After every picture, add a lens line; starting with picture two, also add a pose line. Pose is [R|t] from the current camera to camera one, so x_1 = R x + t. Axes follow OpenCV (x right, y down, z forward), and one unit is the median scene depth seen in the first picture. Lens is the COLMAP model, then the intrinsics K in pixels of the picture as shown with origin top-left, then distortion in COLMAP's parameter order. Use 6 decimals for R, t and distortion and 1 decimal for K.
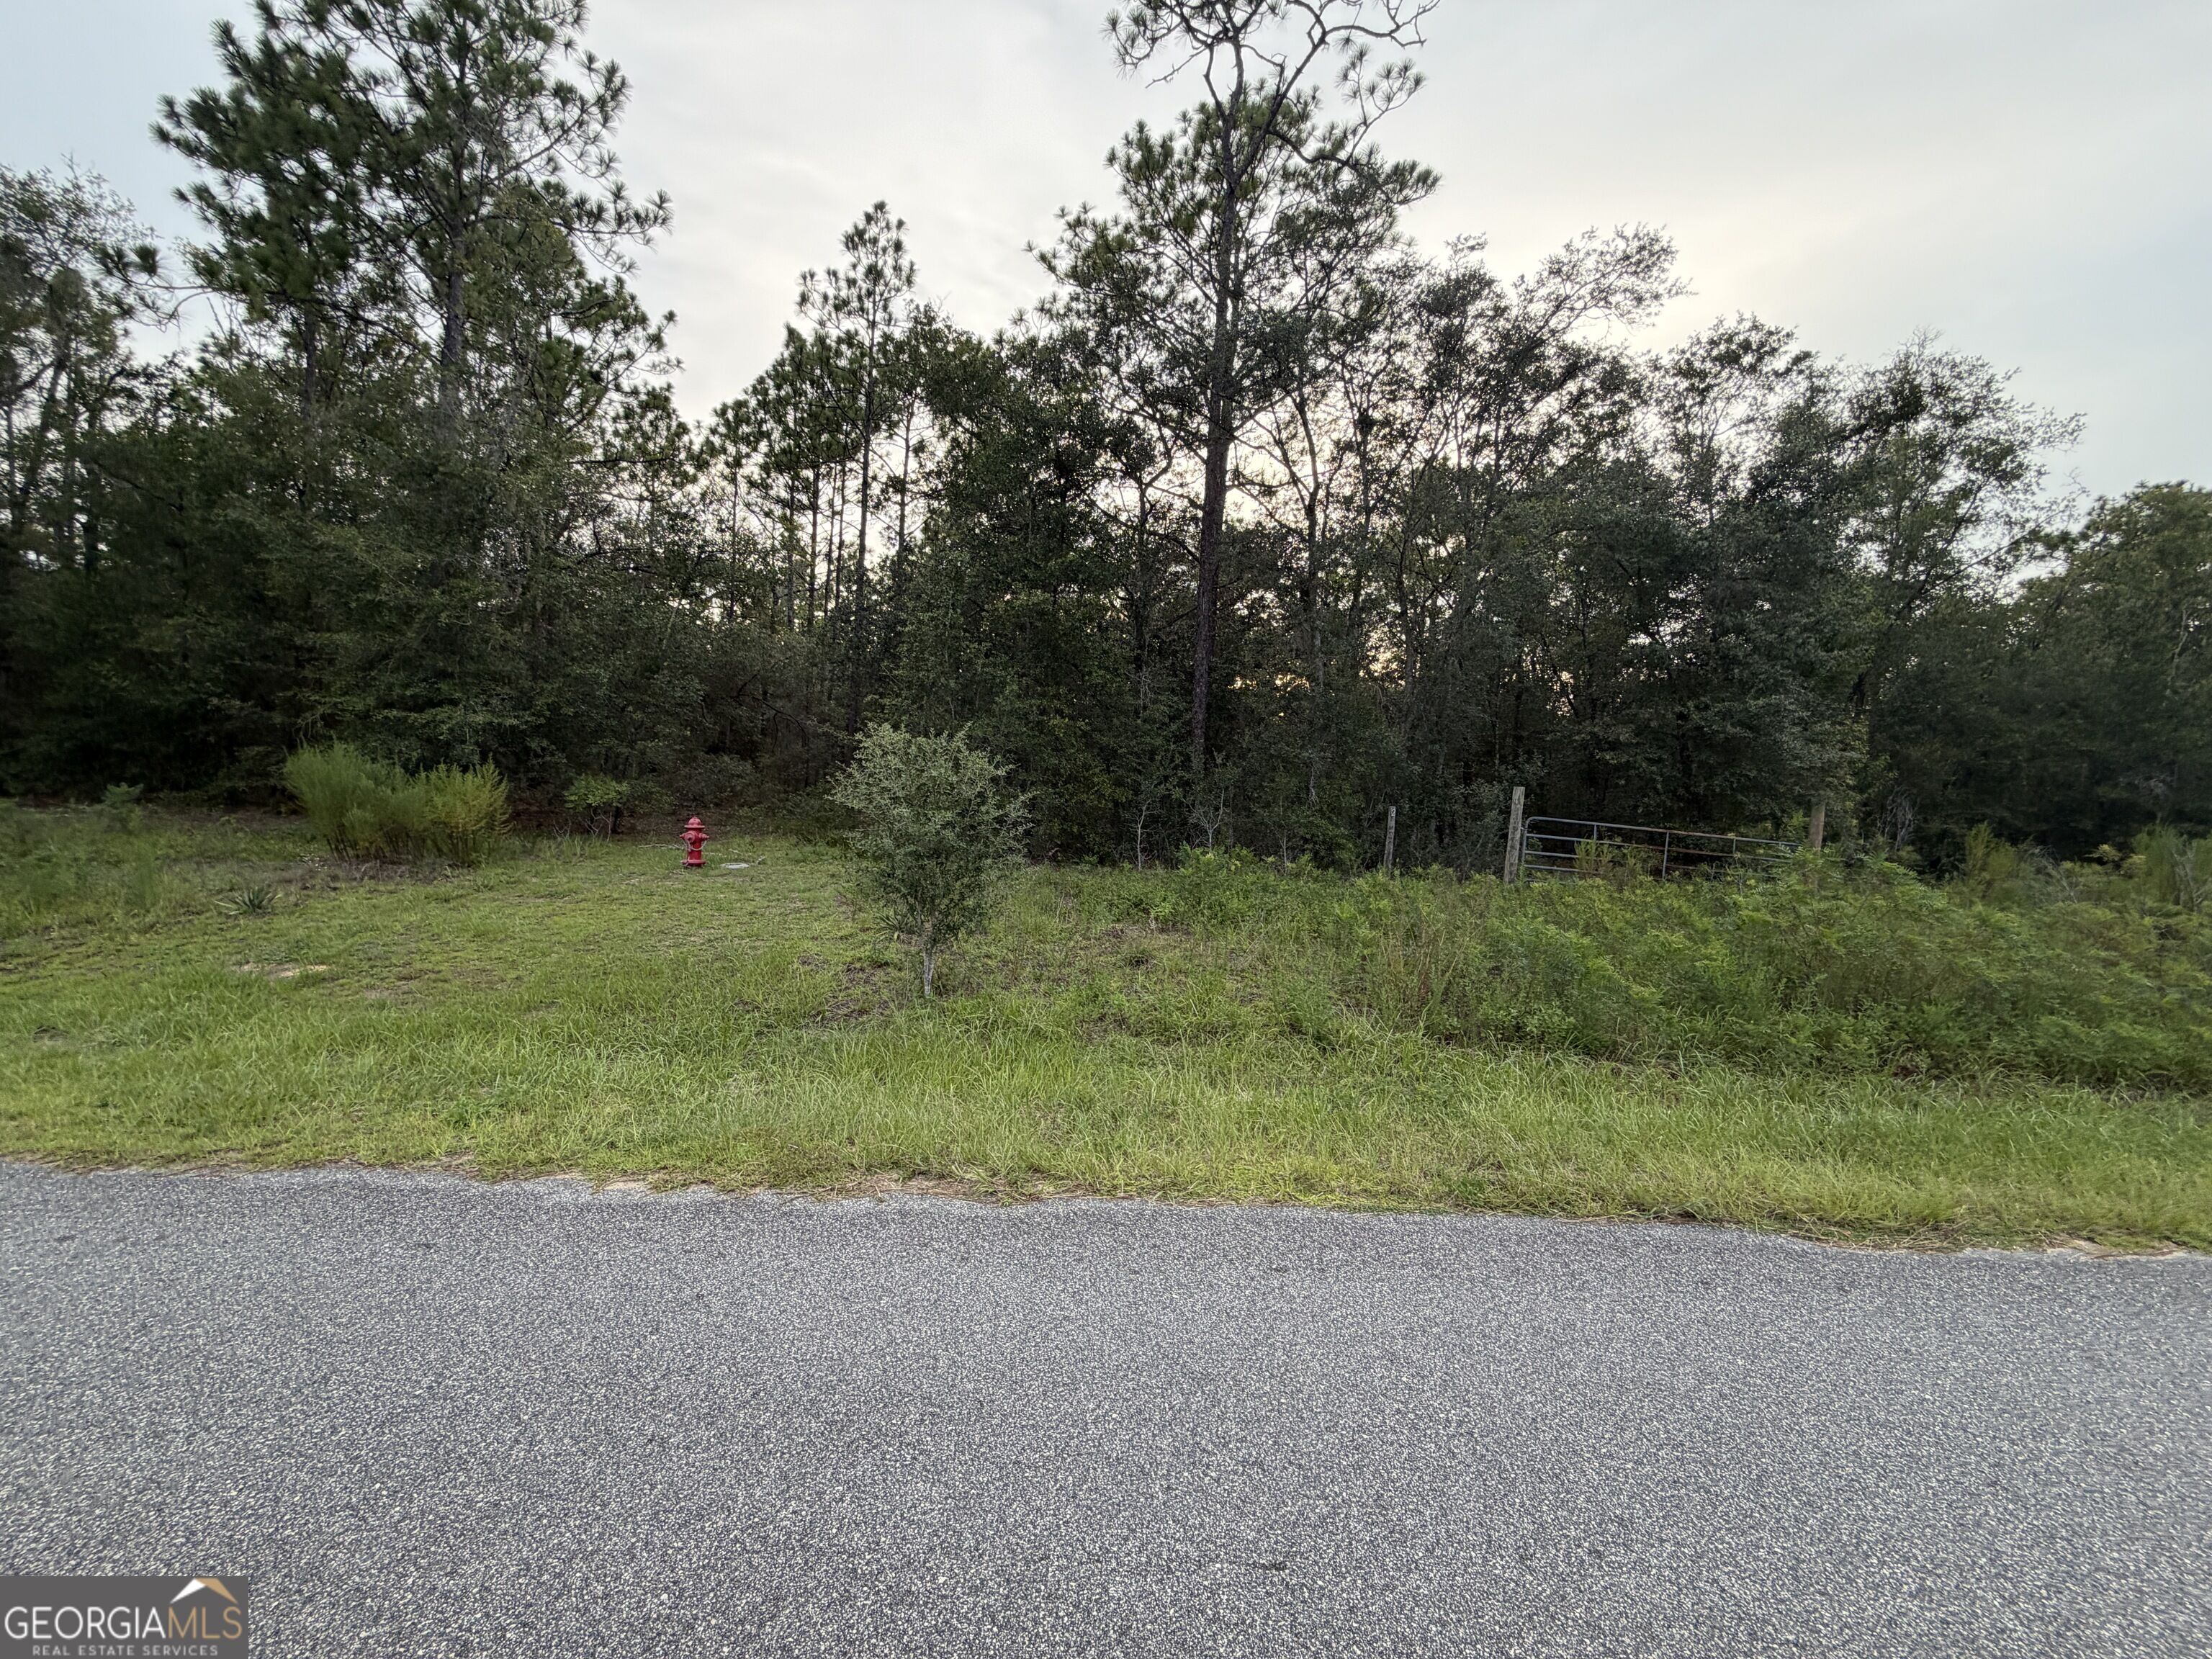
lens RADIAL K [[887.7, 0, 1100.4], [0, 887.7, 821.9], [0, 0, 1]] dist [0.002917, -0.000230]
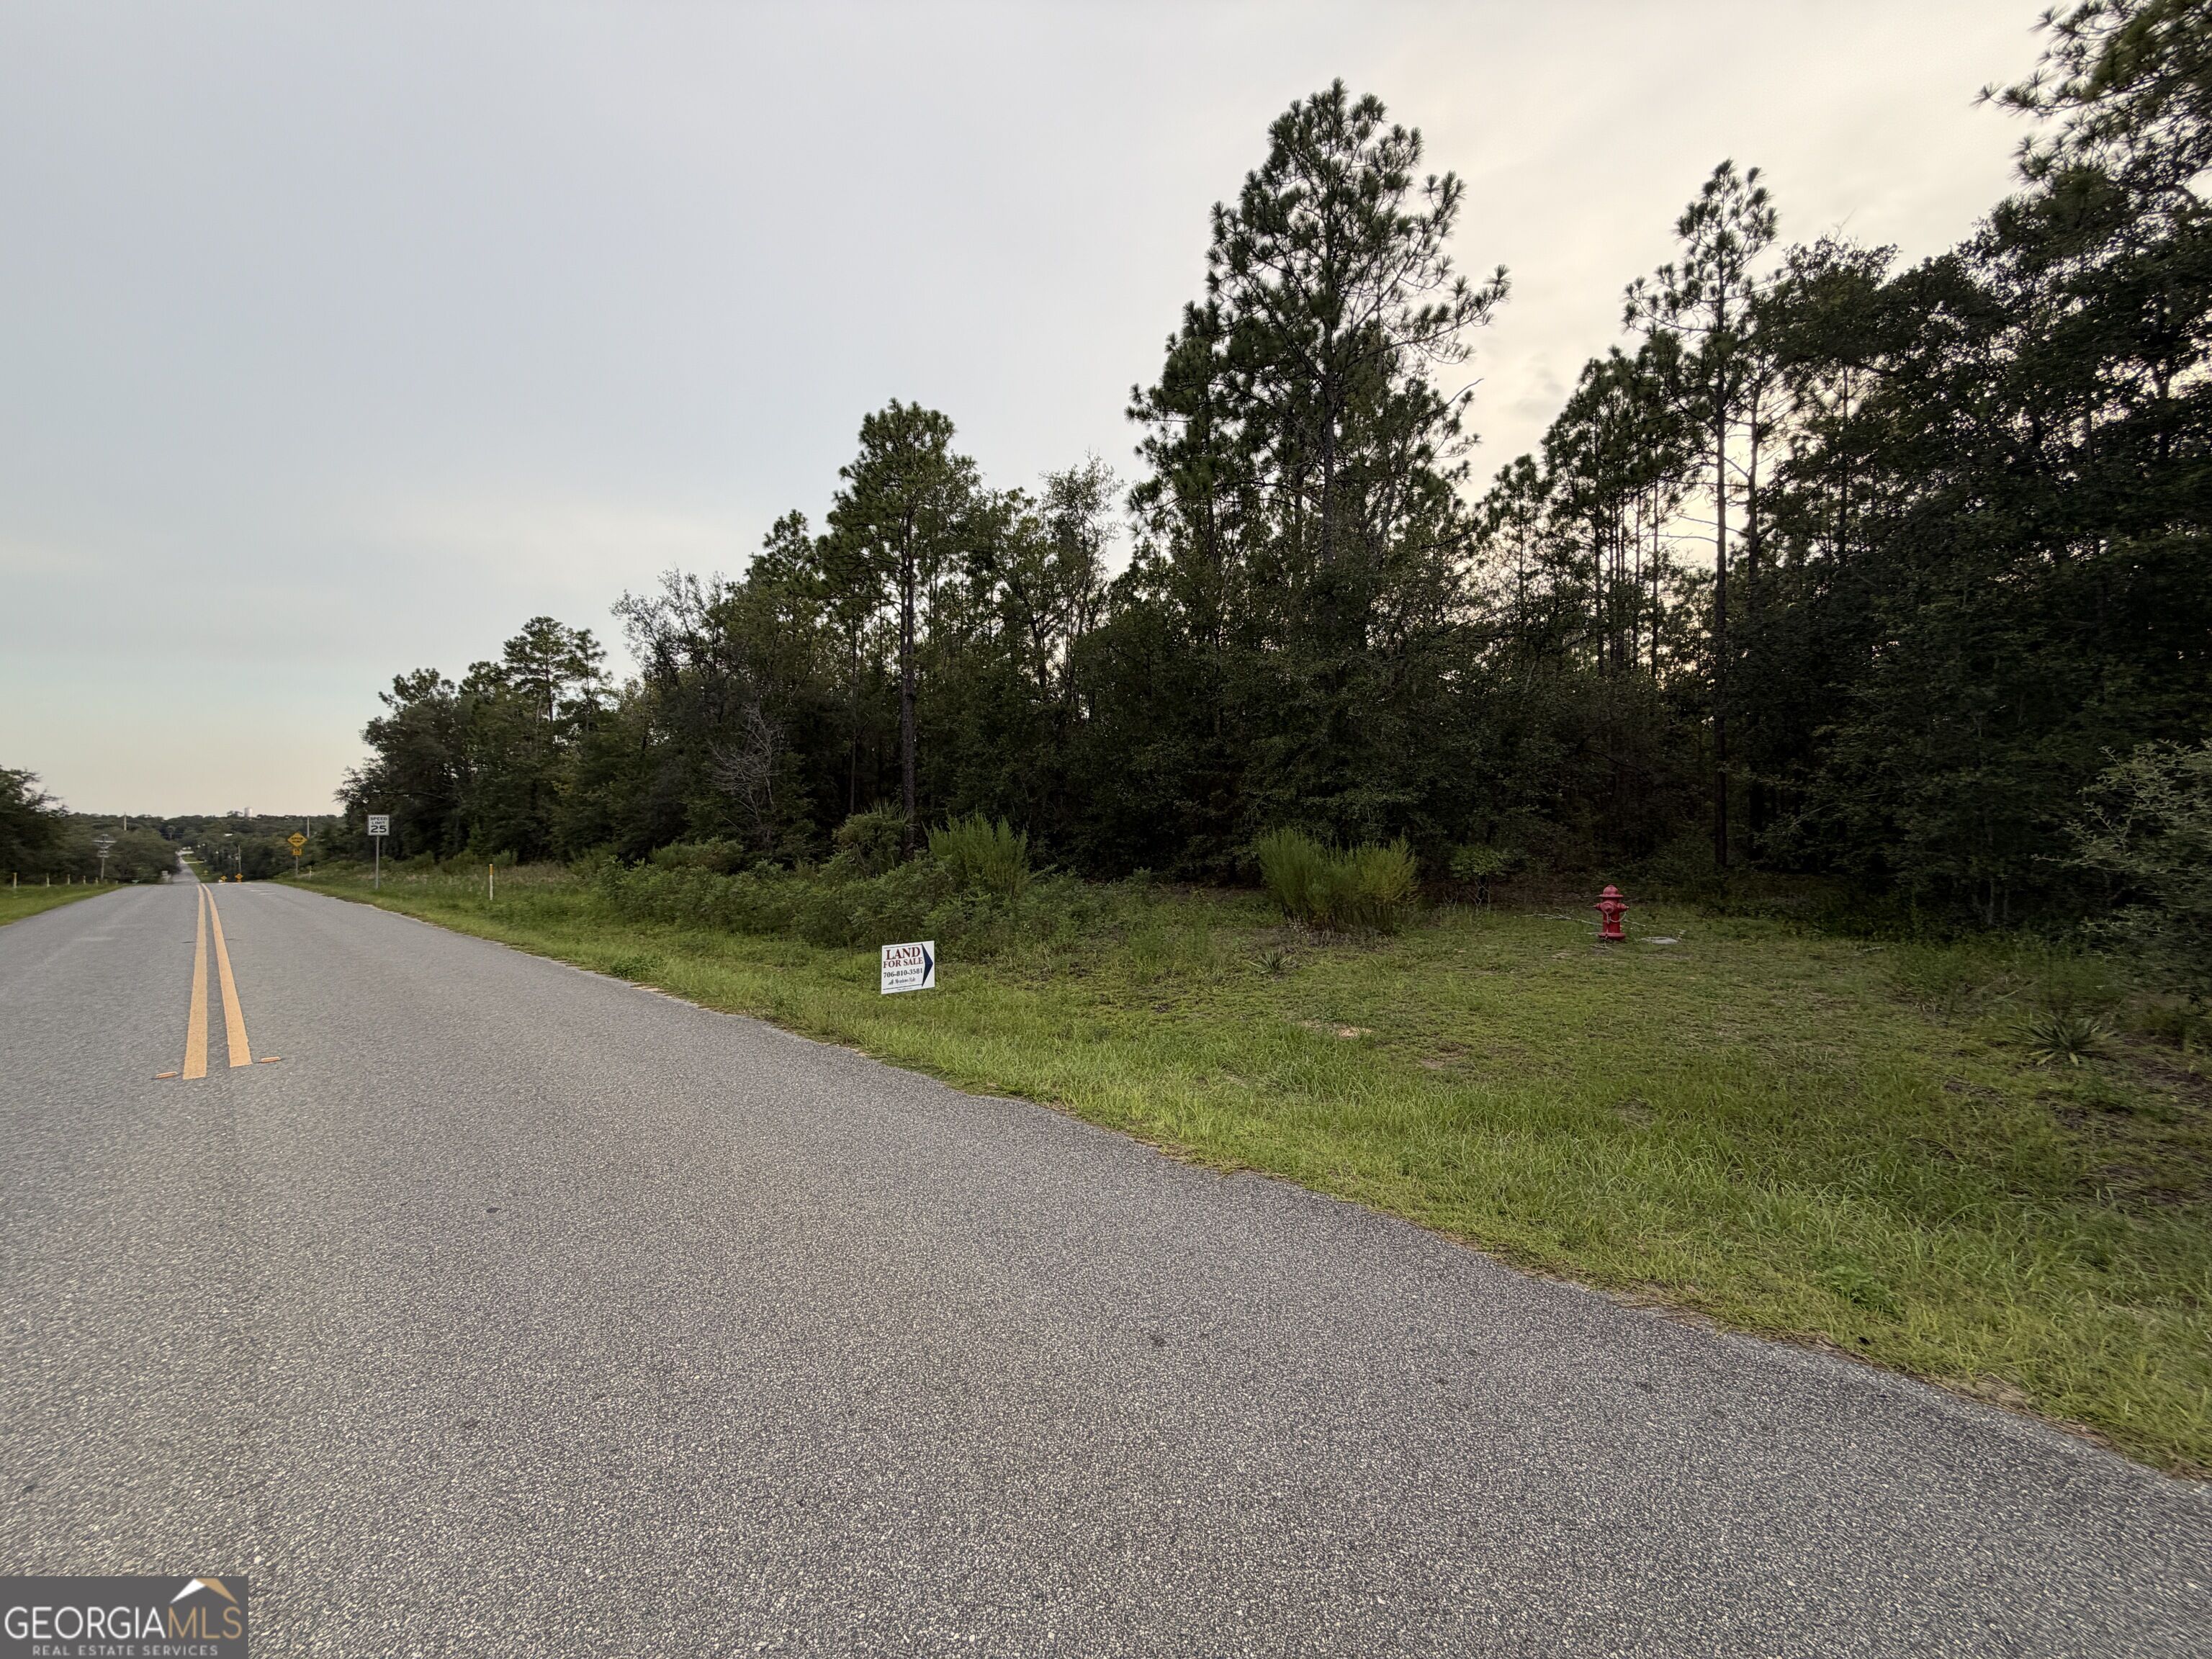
lens RADIAL K [[887.7, 0, 1100.4], [0, 887.7, 821.9], [0, 0, 1]] dist [0.002917, -0.000230]
pose [[0.700852, -0.066619, -0.710189, -0.130968], [0.015281, 0.996803, -0.078424, -0.005068], [0.713143, 0.044111, 0.699629, -0.005223]]
